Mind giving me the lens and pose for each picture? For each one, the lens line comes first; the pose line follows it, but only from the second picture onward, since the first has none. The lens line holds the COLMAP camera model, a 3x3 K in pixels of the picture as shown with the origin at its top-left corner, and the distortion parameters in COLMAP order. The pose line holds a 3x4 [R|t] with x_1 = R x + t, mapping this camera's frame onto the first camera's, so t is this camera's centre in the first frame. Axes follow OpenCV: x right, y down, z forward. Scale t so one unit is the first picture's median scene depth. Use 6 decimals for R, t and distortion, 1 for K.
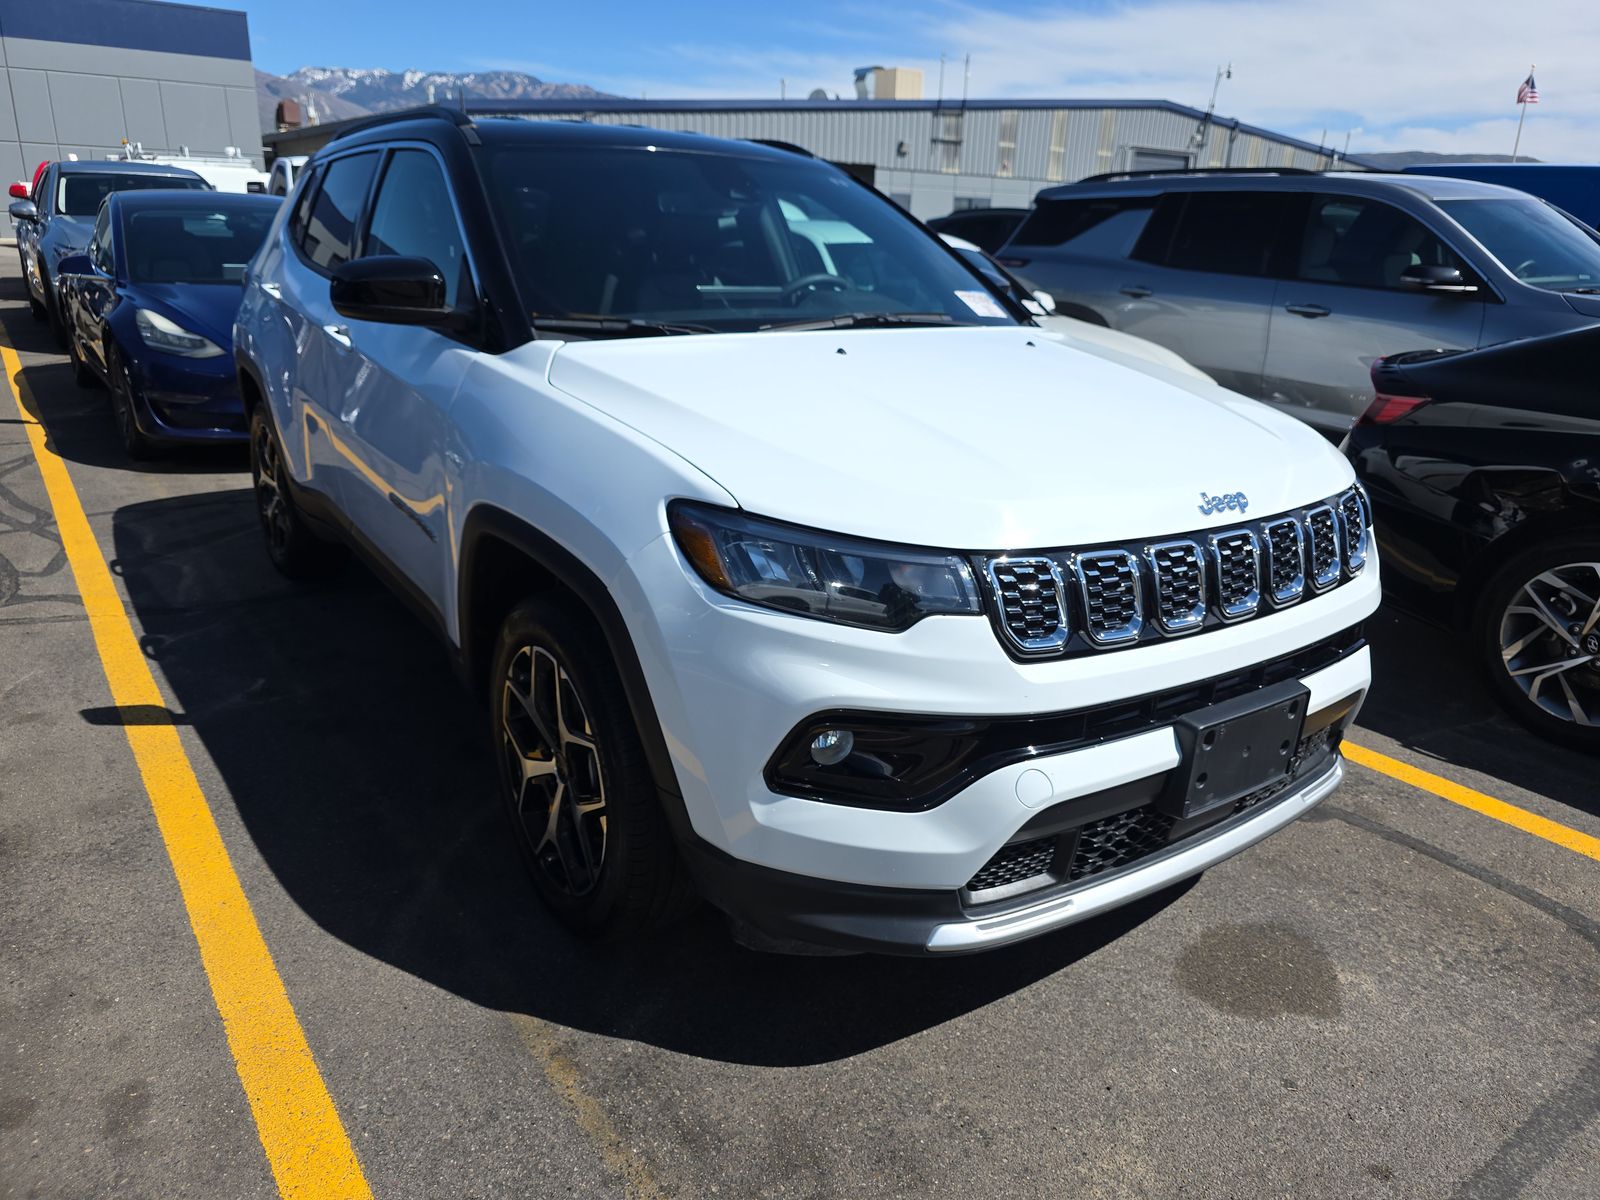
lens RADIAL K [[1077.9, 0, 798.5], [0, 1077.9, 592.4], [0, 0, 1]] dist [0.000666, -0.002441]
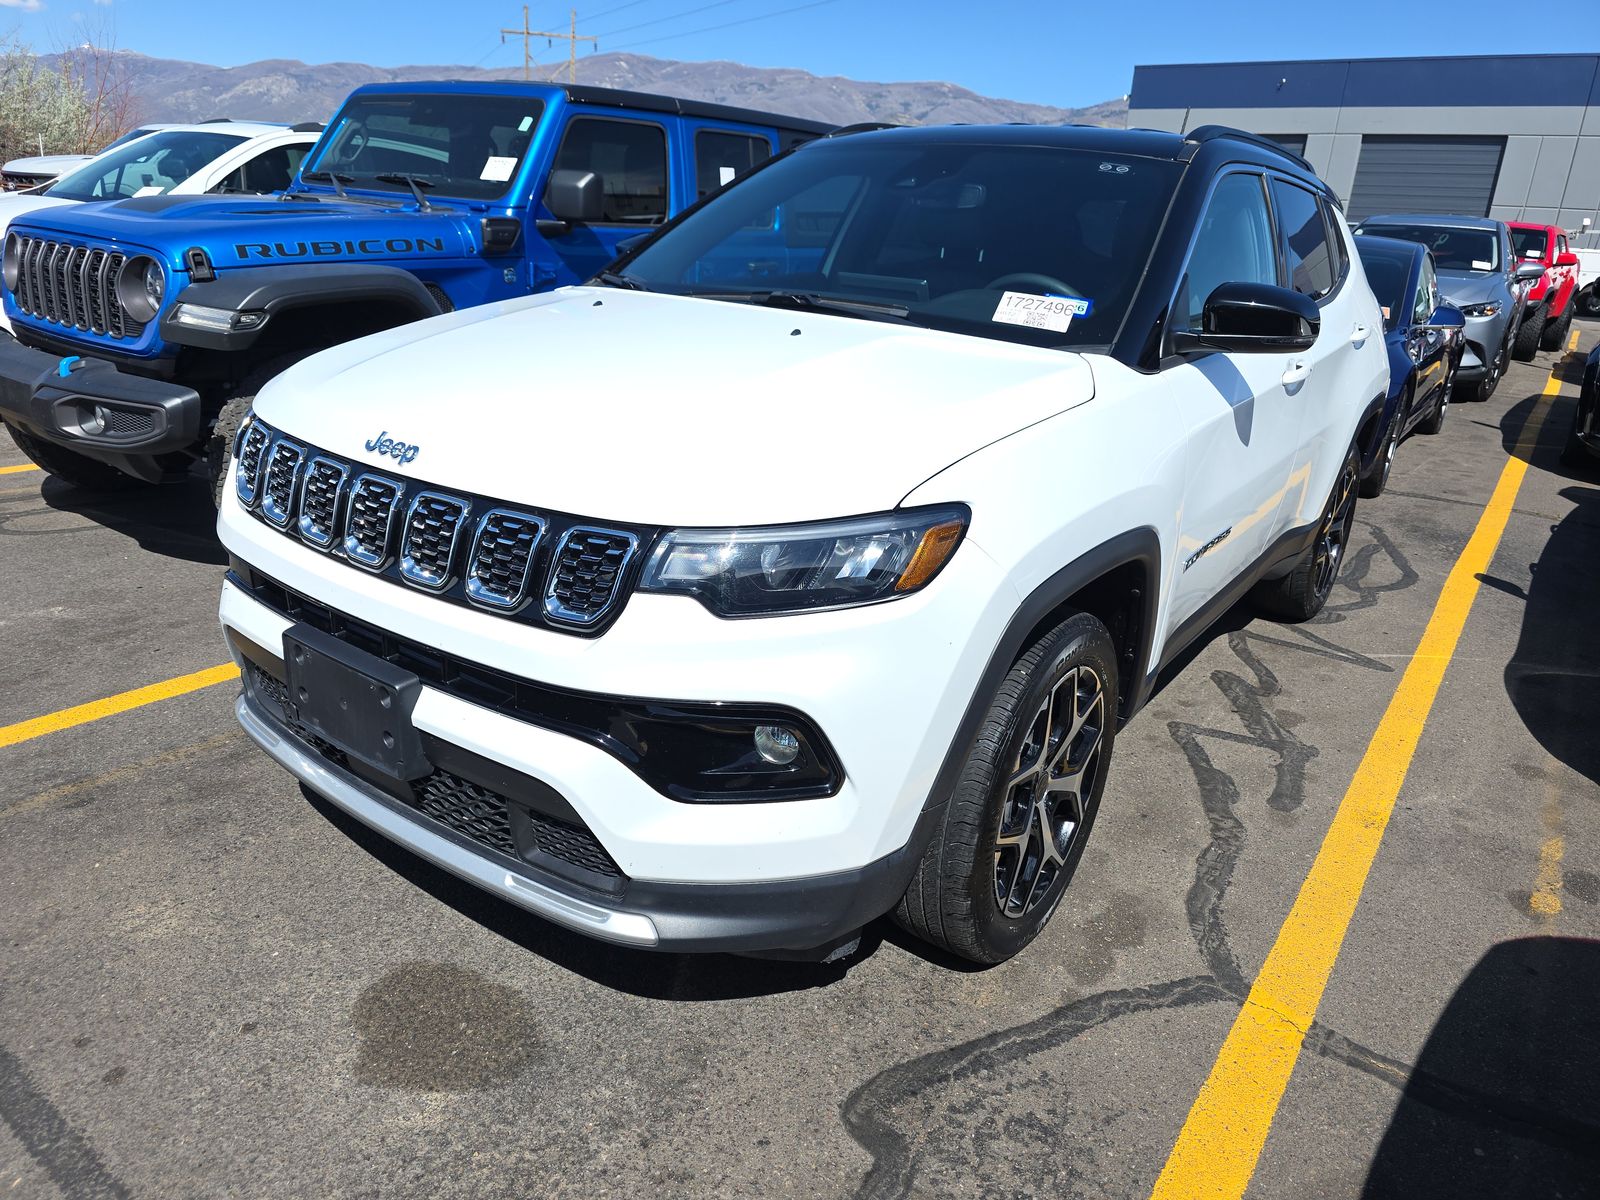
lens RADIAL K [[1077.9, 0, 798.5], [0, 1077.9, 592.4], [0, 0, 1]] dist [0.000666, -0.002441]
pose [[0.321078, 0.293611, -0.900390, 1.282524], [-0.346223, 0.921309, 0.176970, -0.236169], [0.881498, 0.254915, 0.397467, 0.882980]]
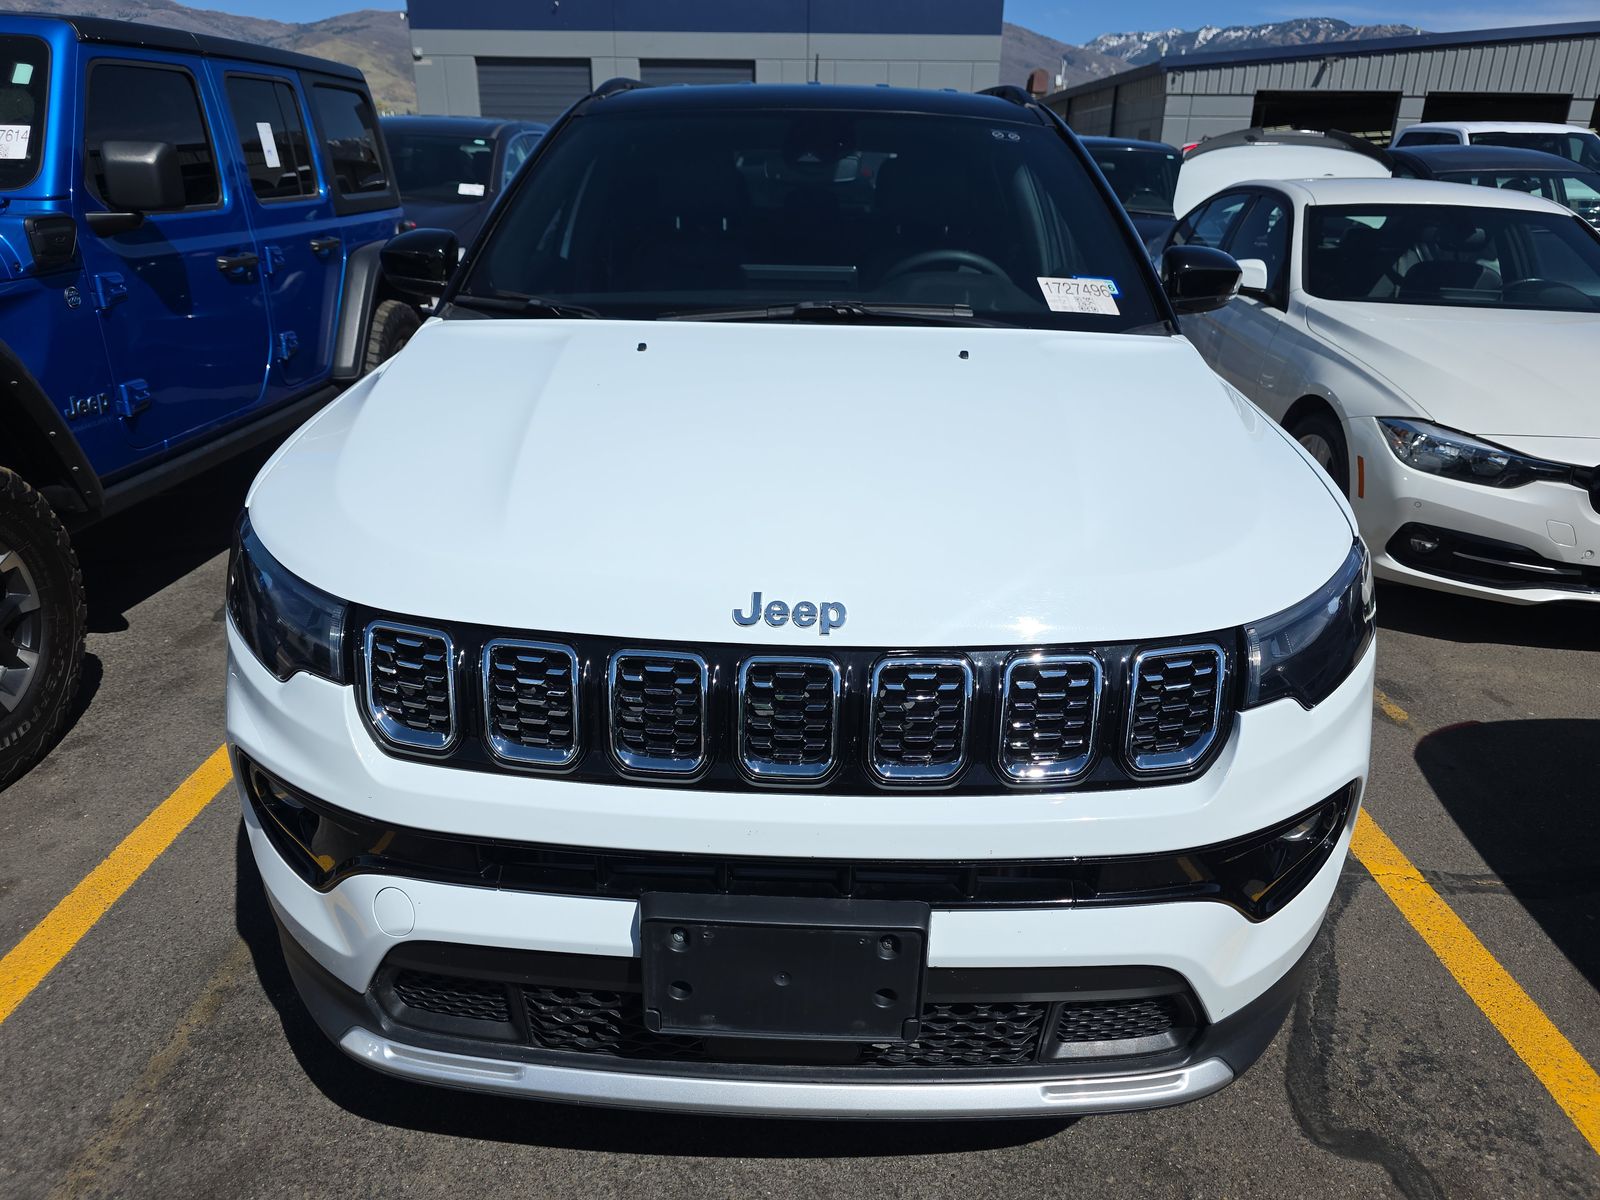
lens RADIAL K [[1072.3, 0, 800.0], [0, 1072.3, 600.0], [0, 0, 1]] dist [0.001482, -0.004347]
pose [[0.802697, 0.198217, -0.562483, 0.704169], [-0.176229, 0.979869, 0.093813, -0.141233], [0.569755, 0.023822, 0.821469, 0.417554]]
